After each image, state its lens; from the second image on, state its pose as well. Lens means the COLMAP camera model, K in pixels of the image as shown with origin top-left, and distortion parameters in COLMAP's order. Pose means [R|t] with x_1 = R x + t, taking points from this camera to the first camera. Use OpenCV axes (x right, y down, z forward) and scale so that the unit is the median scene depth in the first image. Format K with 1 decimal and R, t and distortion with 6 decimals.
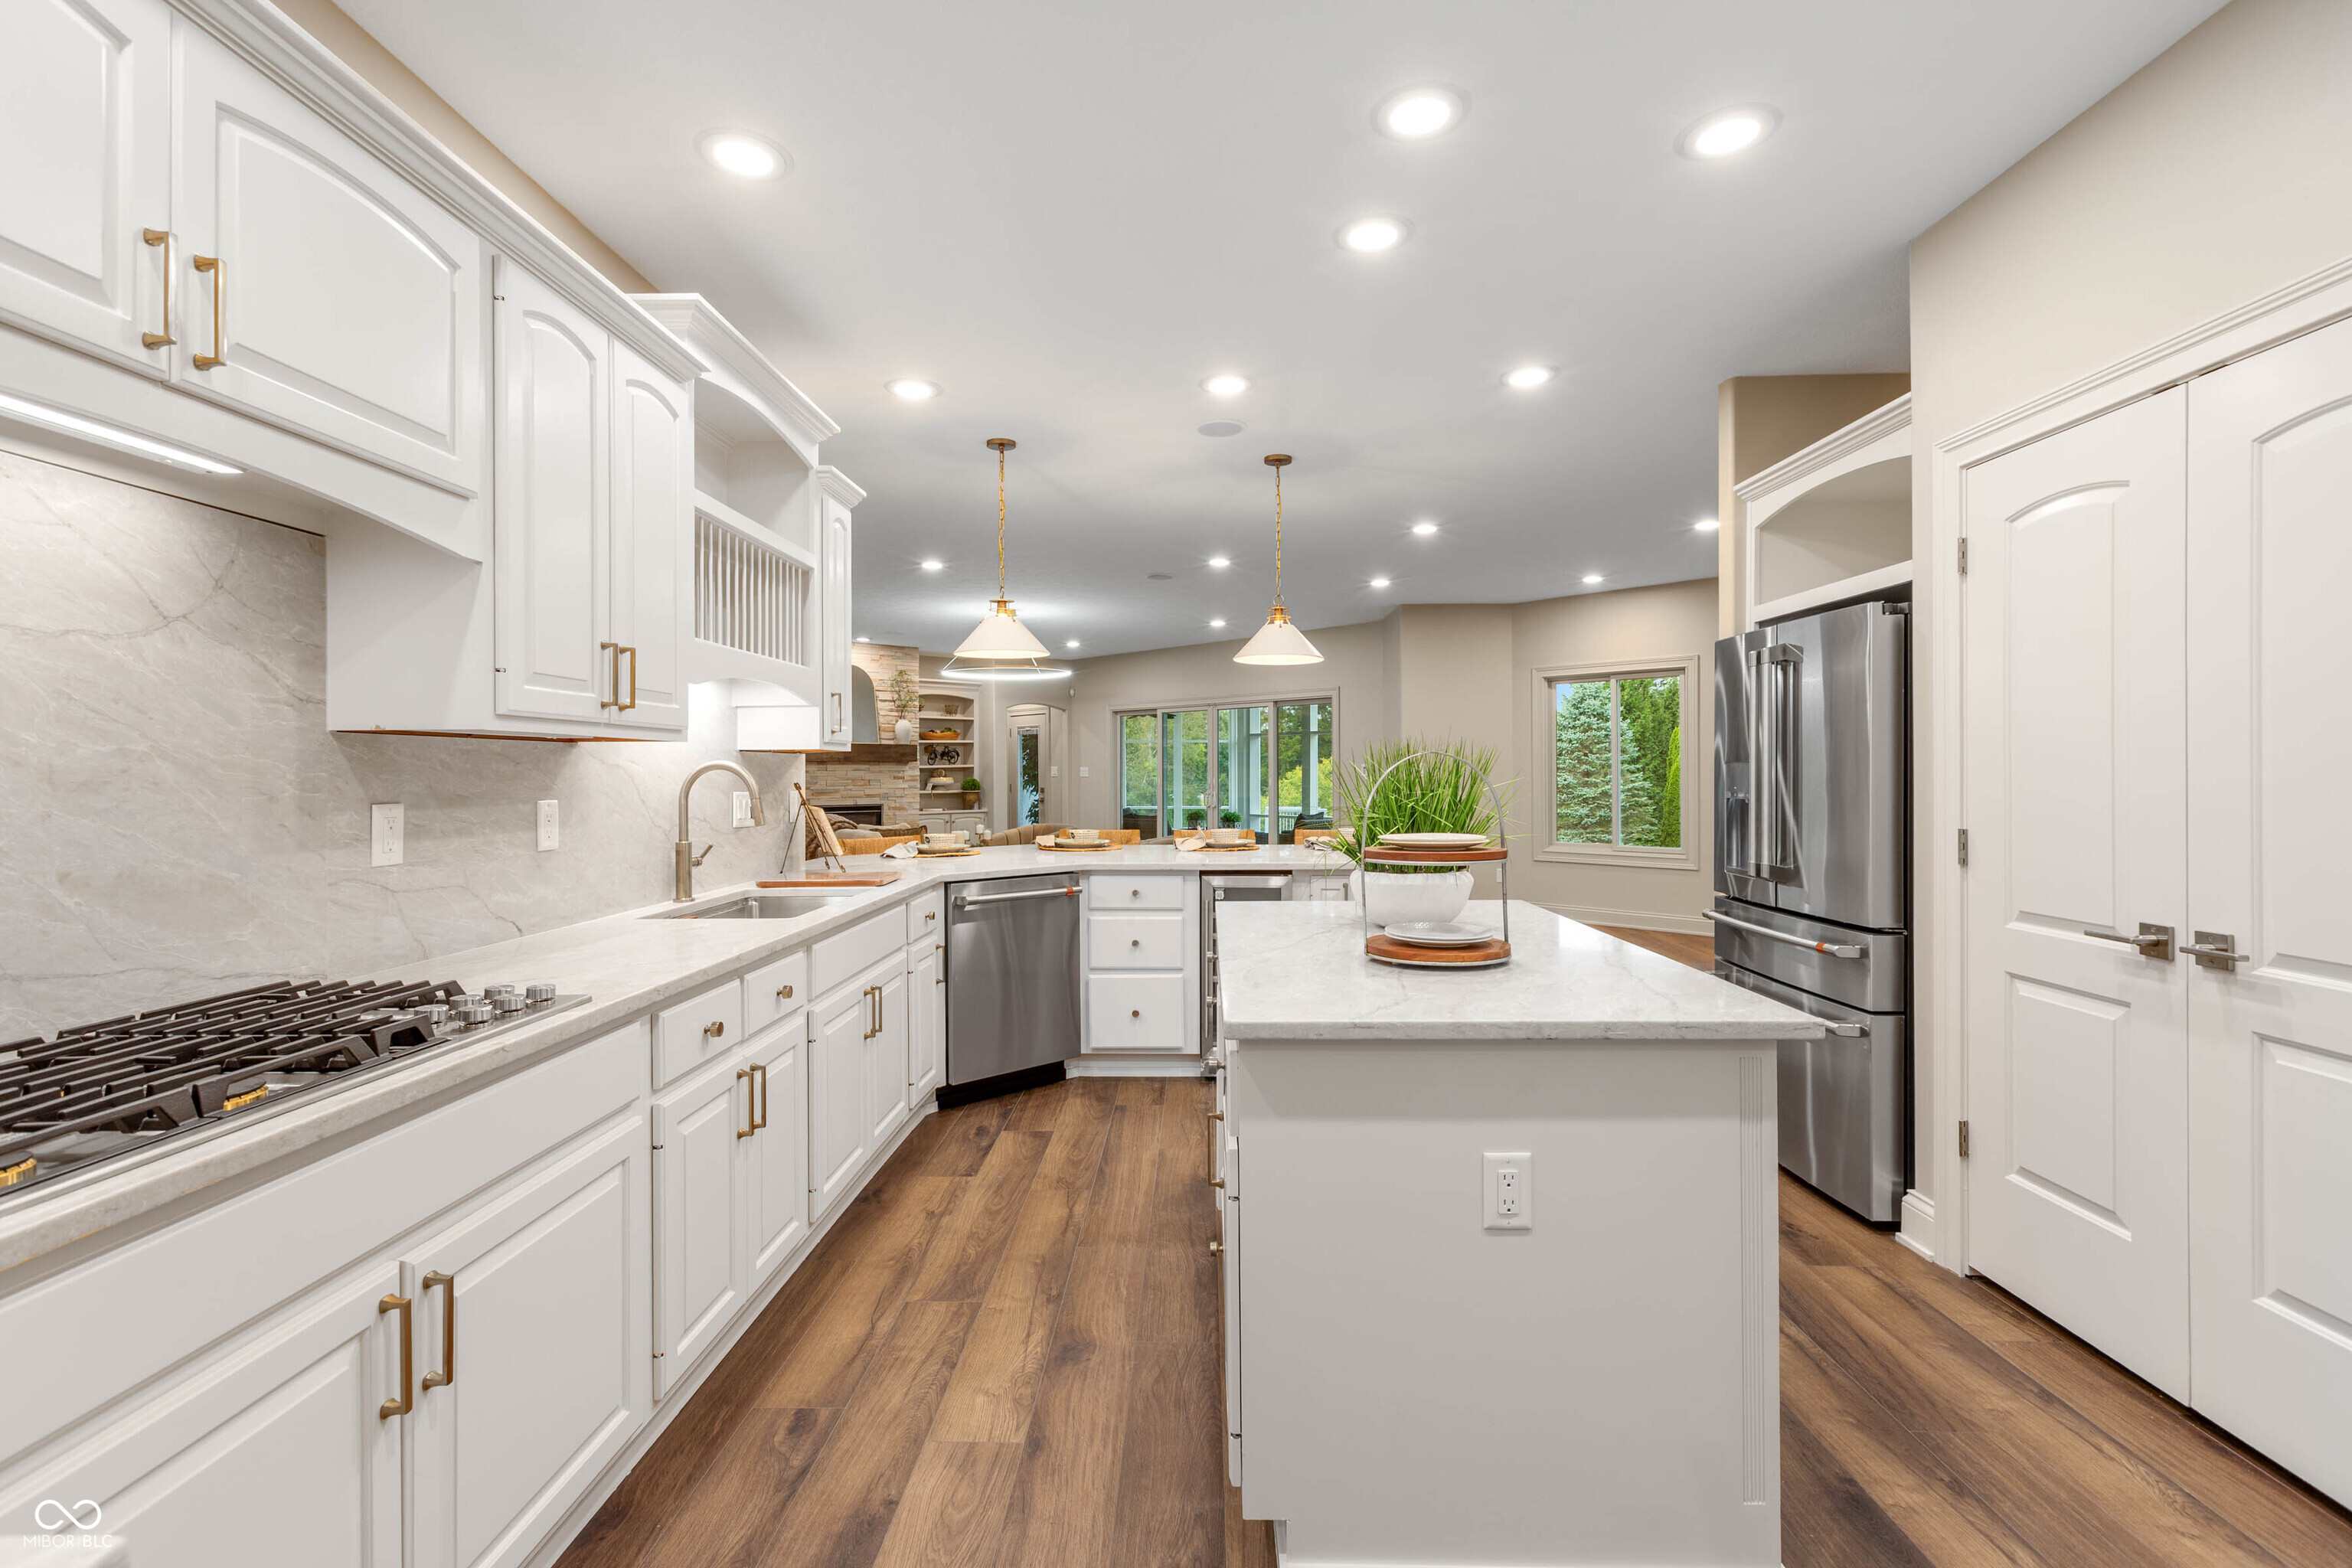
lens RADIAL K [[1049.3, 0, 1179.3], [0, 1049.3, 759.6], [0, 0, 1]] dist [0.000276, -0.000014]
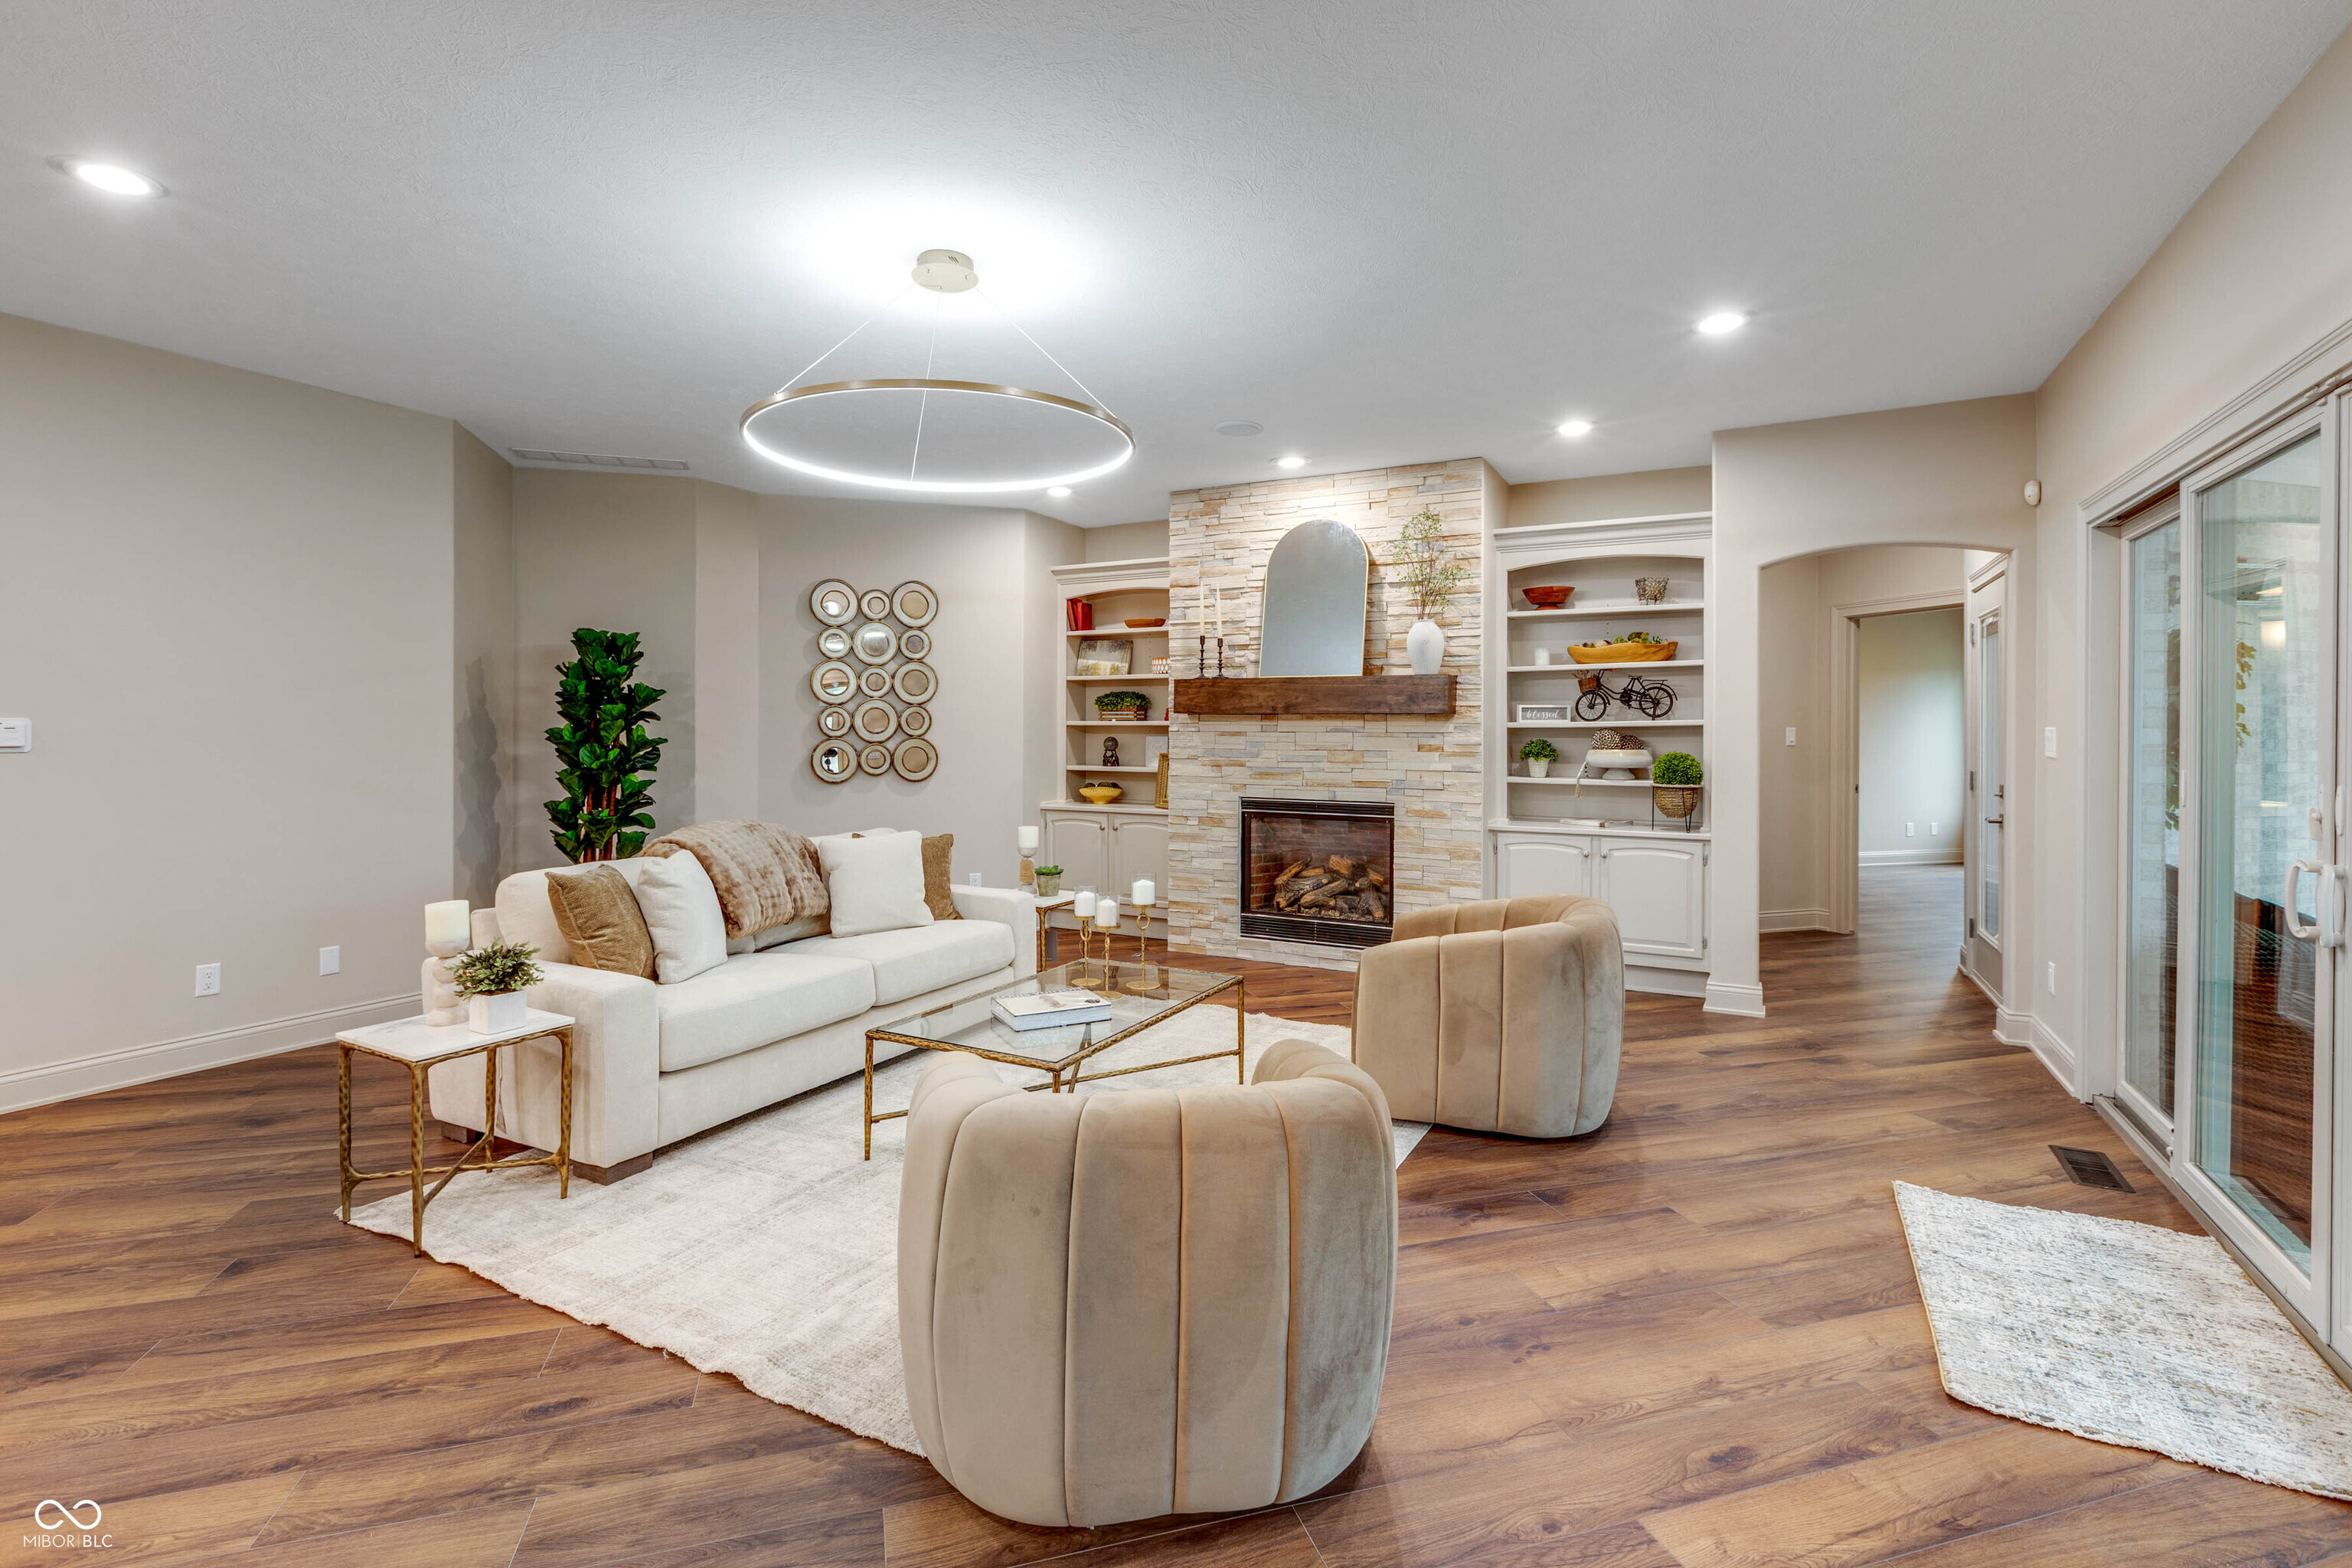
lens RADIAL K [[1074.6, 0, 1171.9], [0, 1074.6, 712.8], [0, 0, 1]] dist [-0.000690, -0.000350]
pose [[0.311821, -0.006334, -0.950120, 0.134360], [0.006855, 0.999967, -0.004416, 0.002878], [0.950116, -0.005136, 0.311854, 0.688838]]
